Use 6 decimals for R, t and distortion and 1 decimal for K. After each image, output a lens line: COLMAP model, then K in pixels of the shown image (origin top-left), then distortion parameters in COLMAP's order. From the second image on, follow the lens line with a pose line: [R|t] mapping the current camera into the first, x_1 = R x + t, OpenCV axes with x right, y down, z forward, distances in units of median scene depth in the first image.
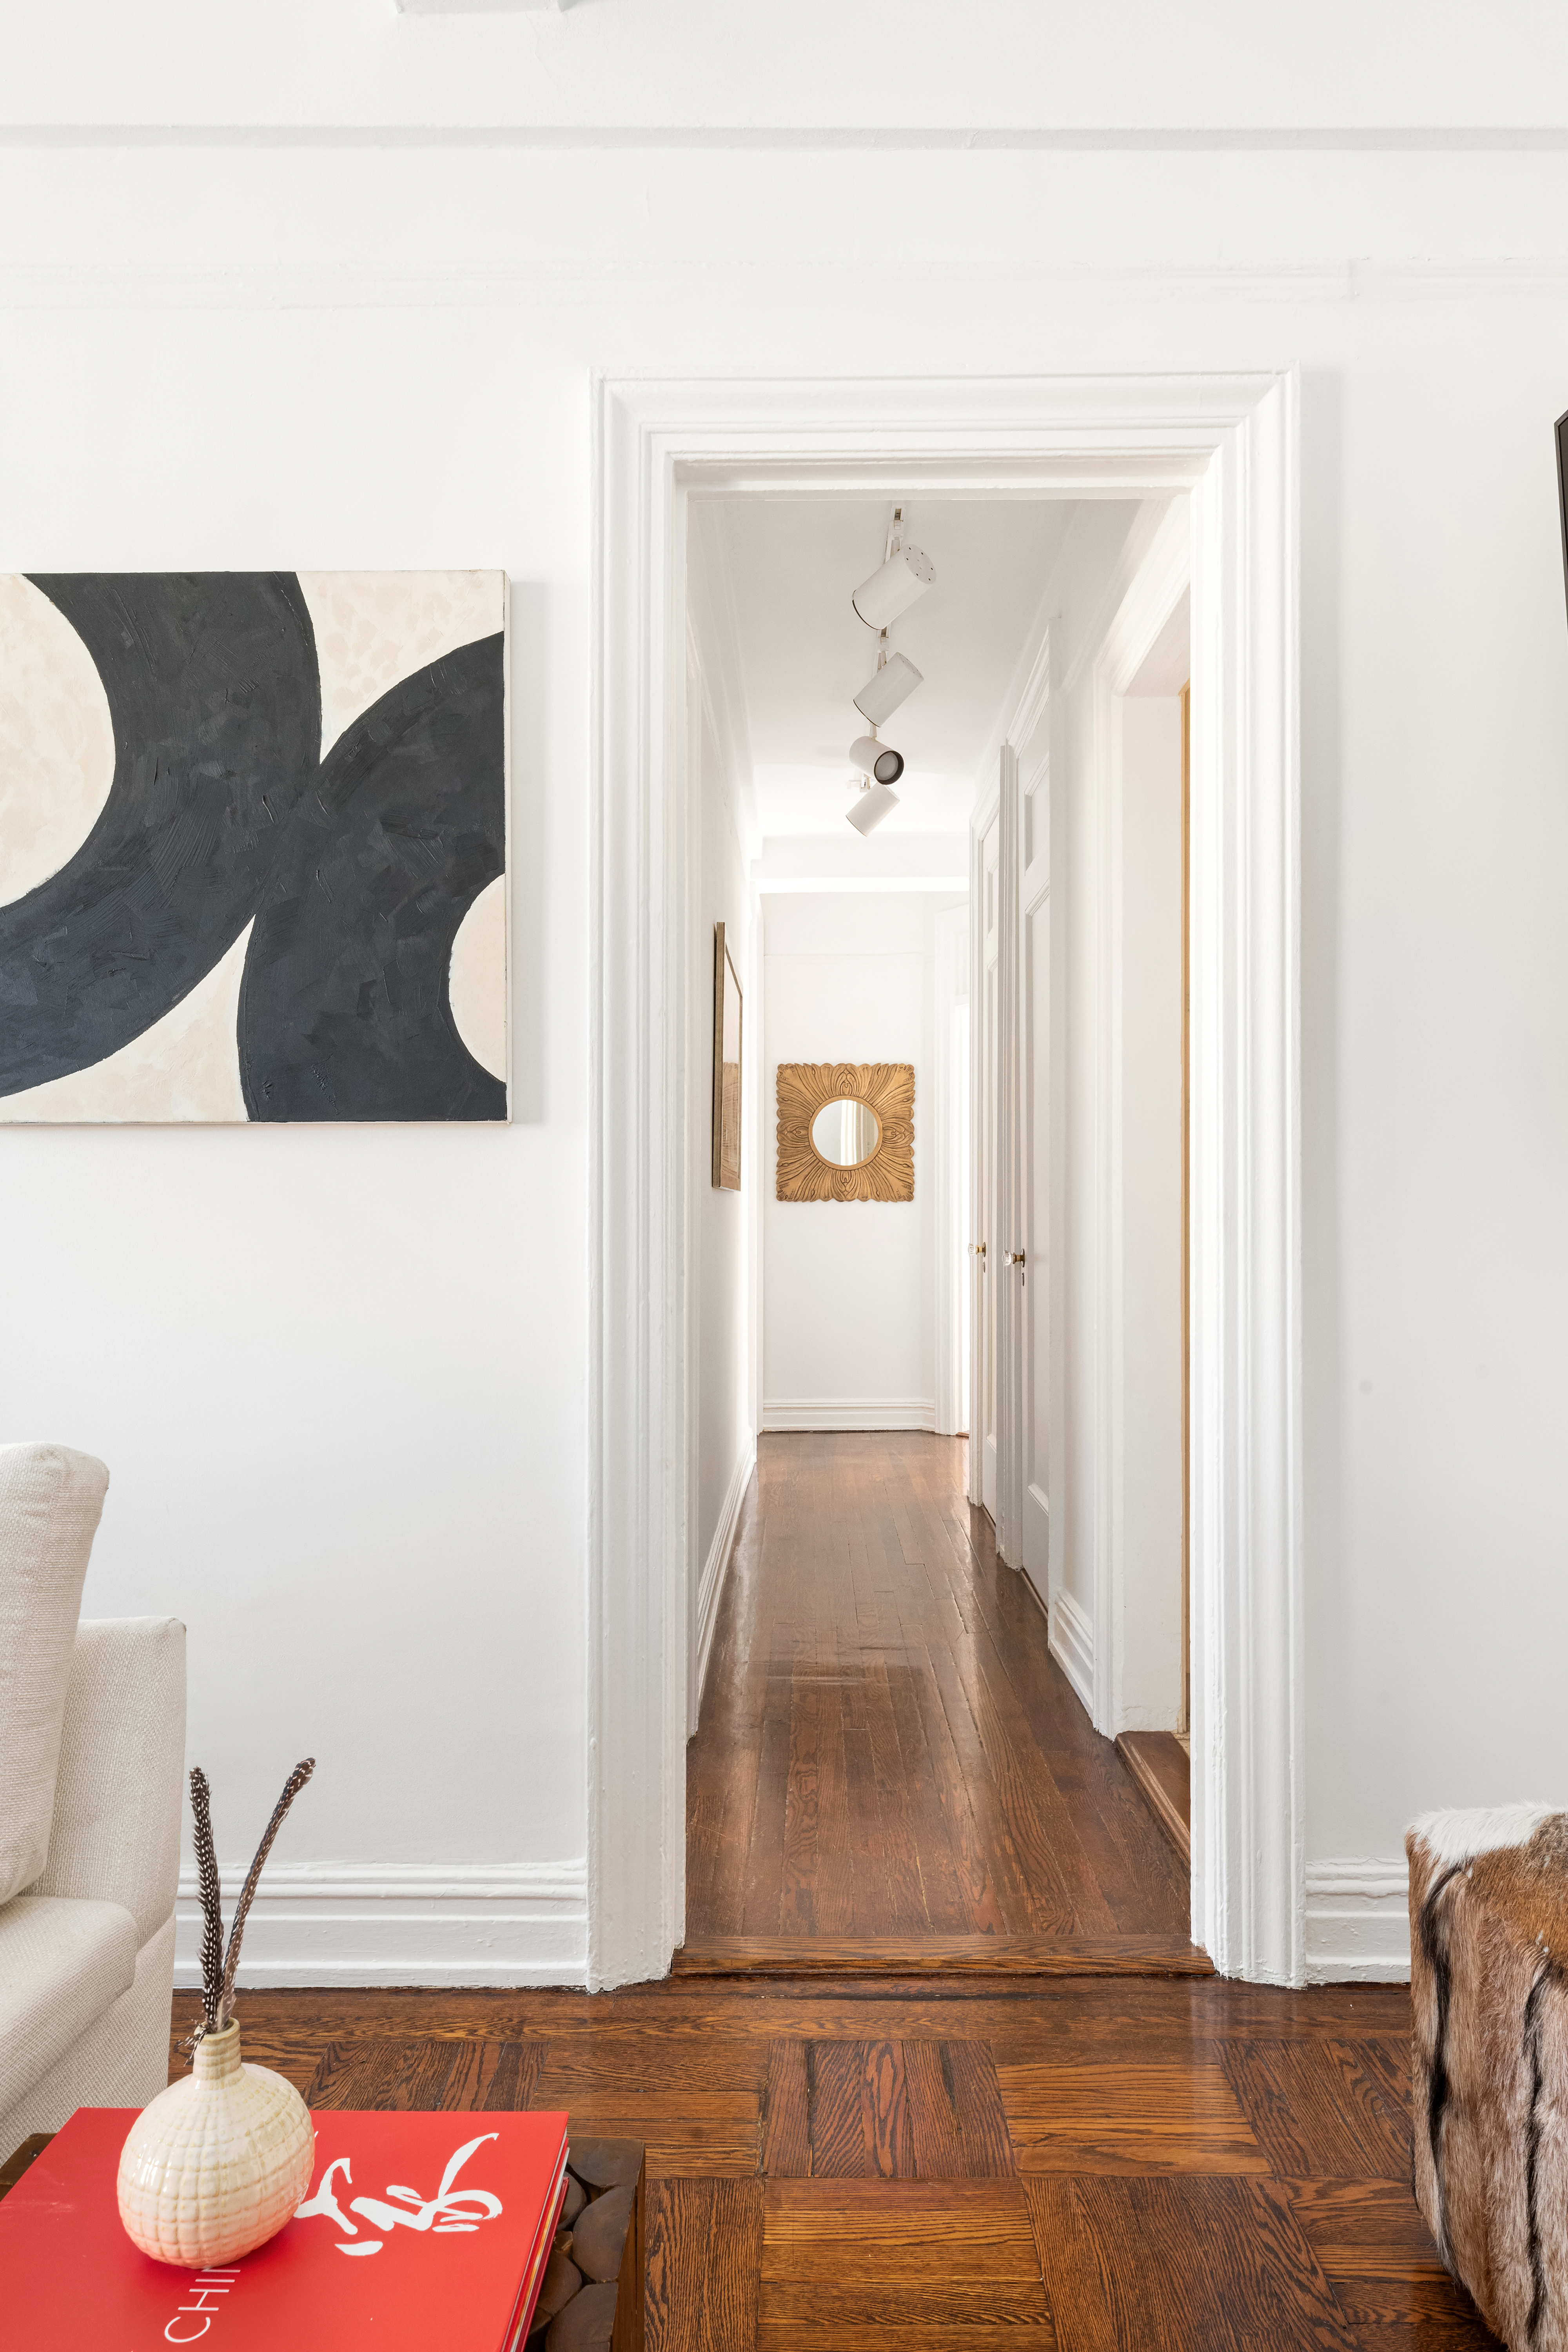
lens RADIAL K [[1522.7, 0, 791.3], [0, 1522.7, 1234.2], [0, 0, 1]] dist [-0.000712, 0.001284]
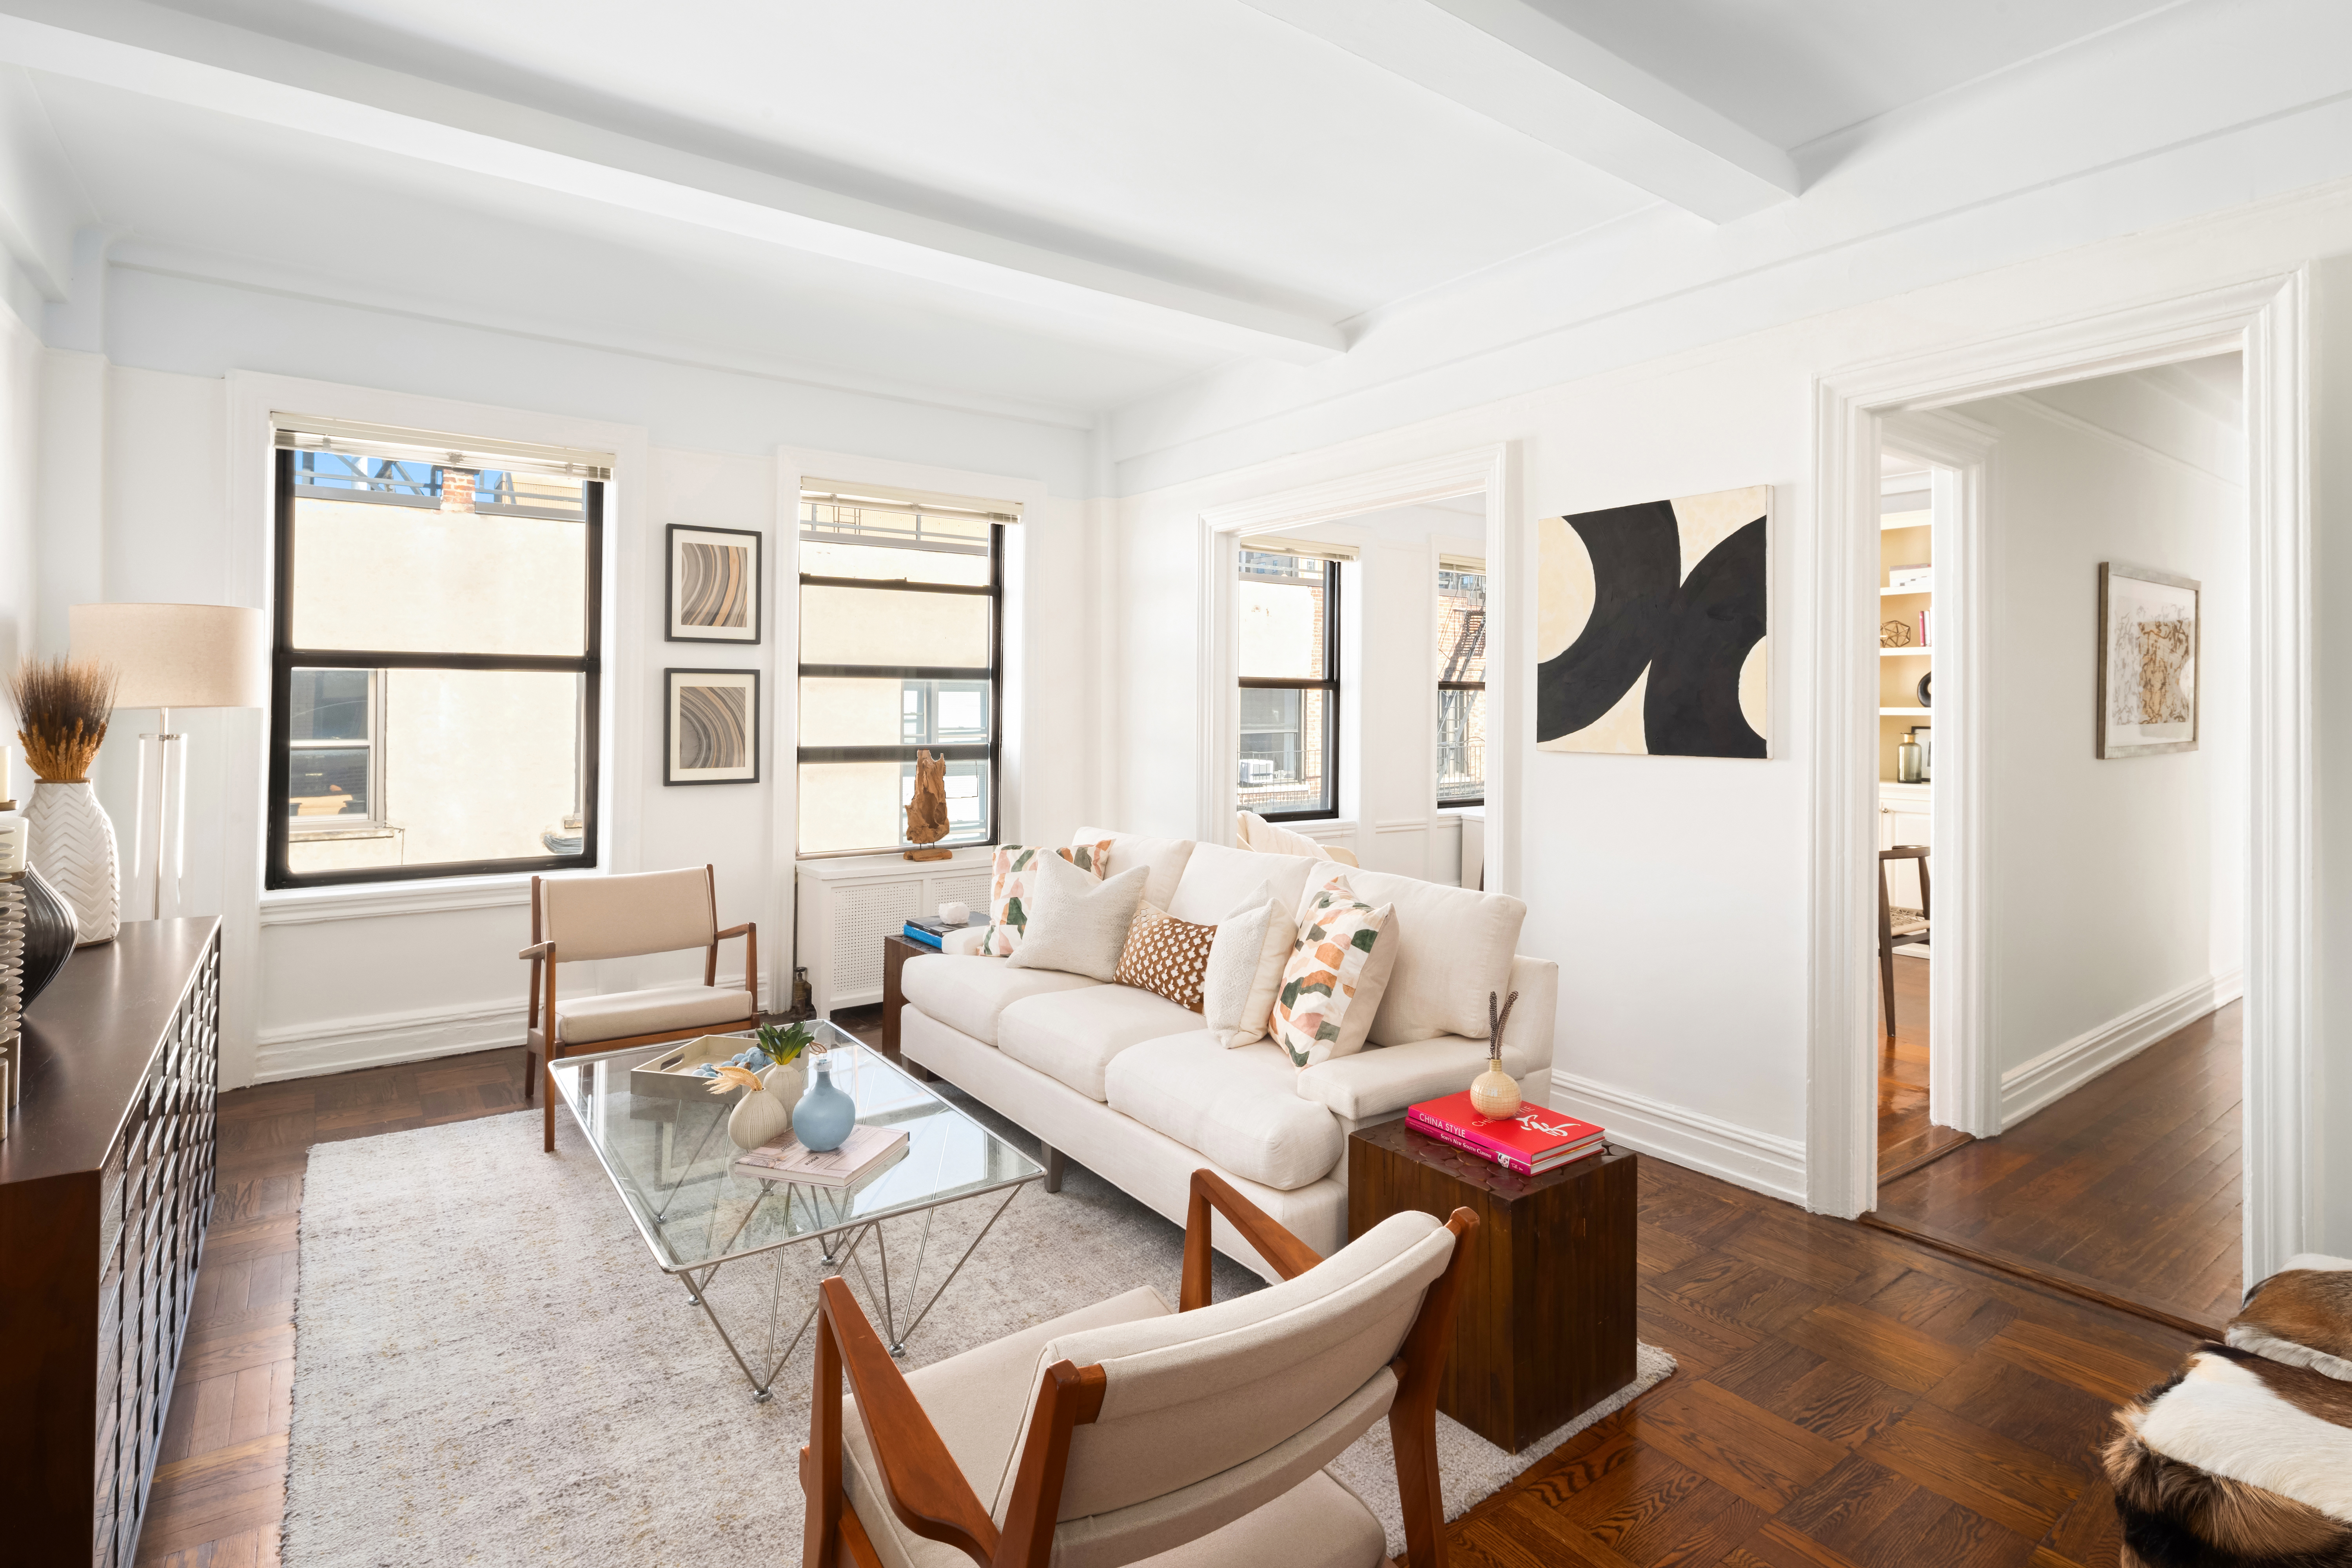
lens RADIAL K [[1151.6, 0, 1178.8], [0, 1151.6, 685.4], [0, 0, 1]] dist [-0.001263, -0.000862]
pose [[0.594610, -0.012769, -0.803913, 0.566994], [-0.011415, 0.999639, -0.024320, -0.124251], [0.803933, 0.023637, 0.594249, -0.519845]]
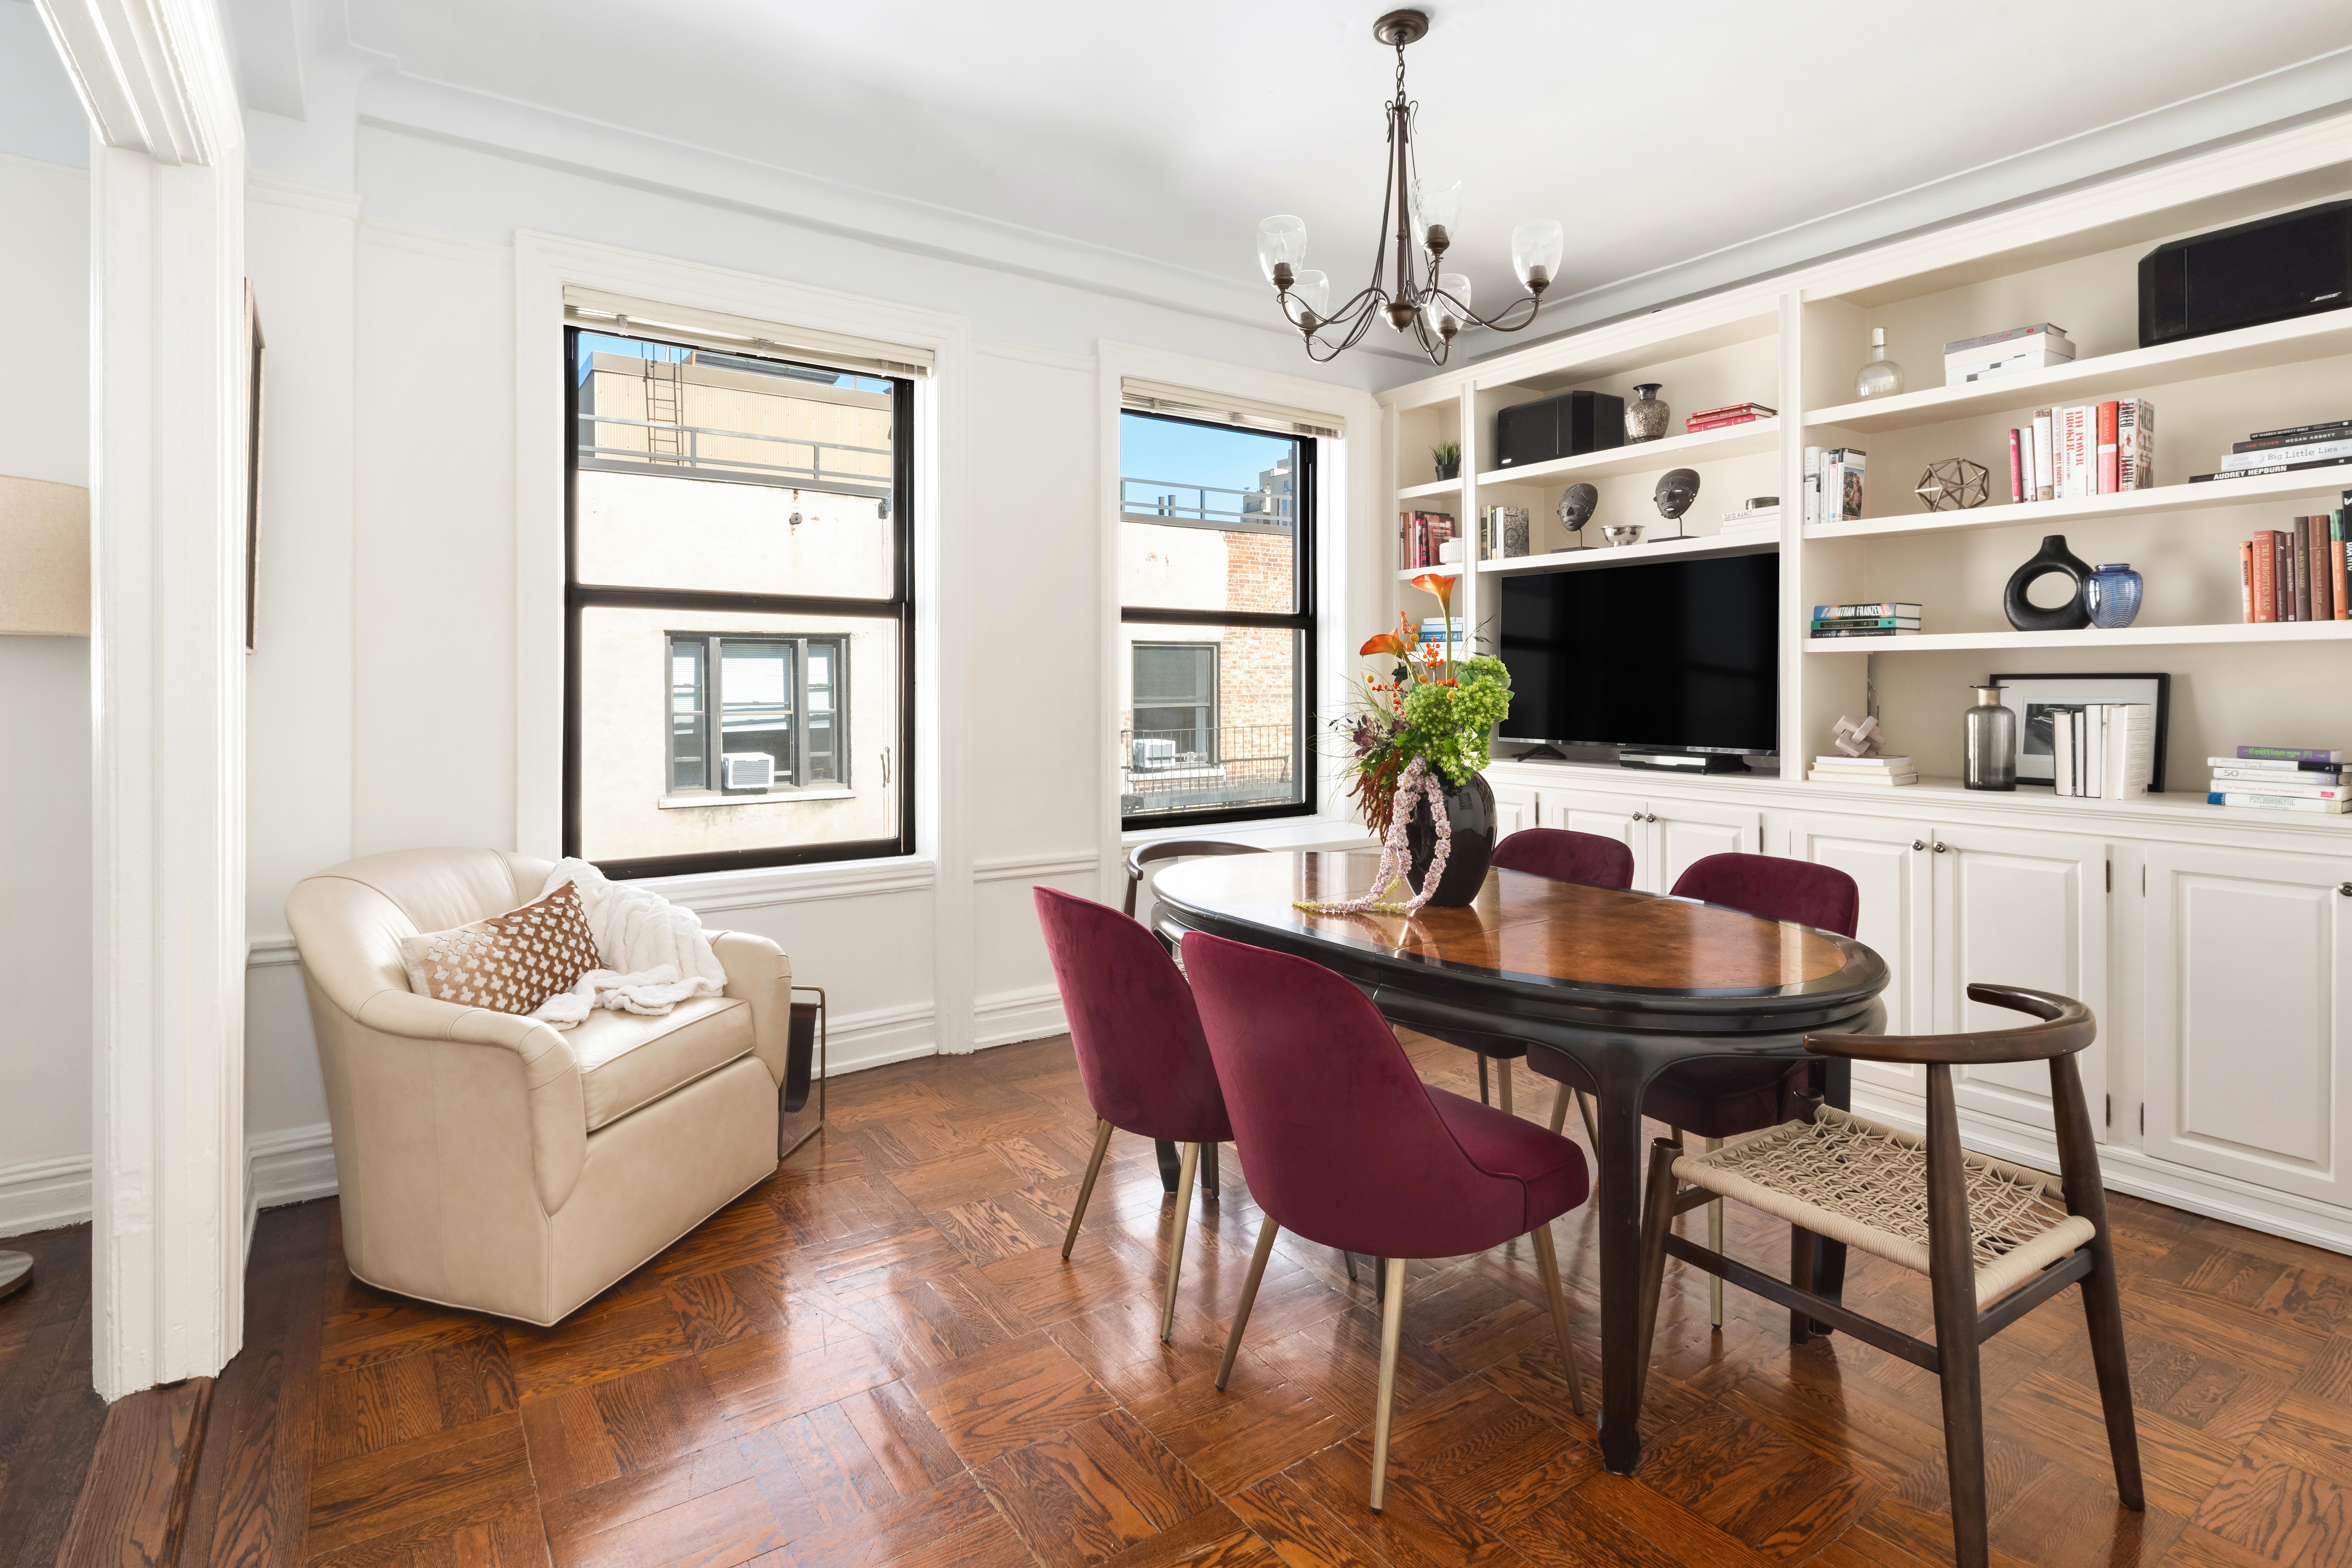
lens RADIAL K [[1151.6, 0, 1178.8], [0, 1151.6, 685.4], [0, 0, 1]] dist [-0.001263, -0.000862]
pose [[0.572226, -0.002468, -0.820092, -0.133735], [-0.002806, 0.999984, -0.004967, -0.082625], [0.820091, 0.005143, 0.572210, 1.184688]]
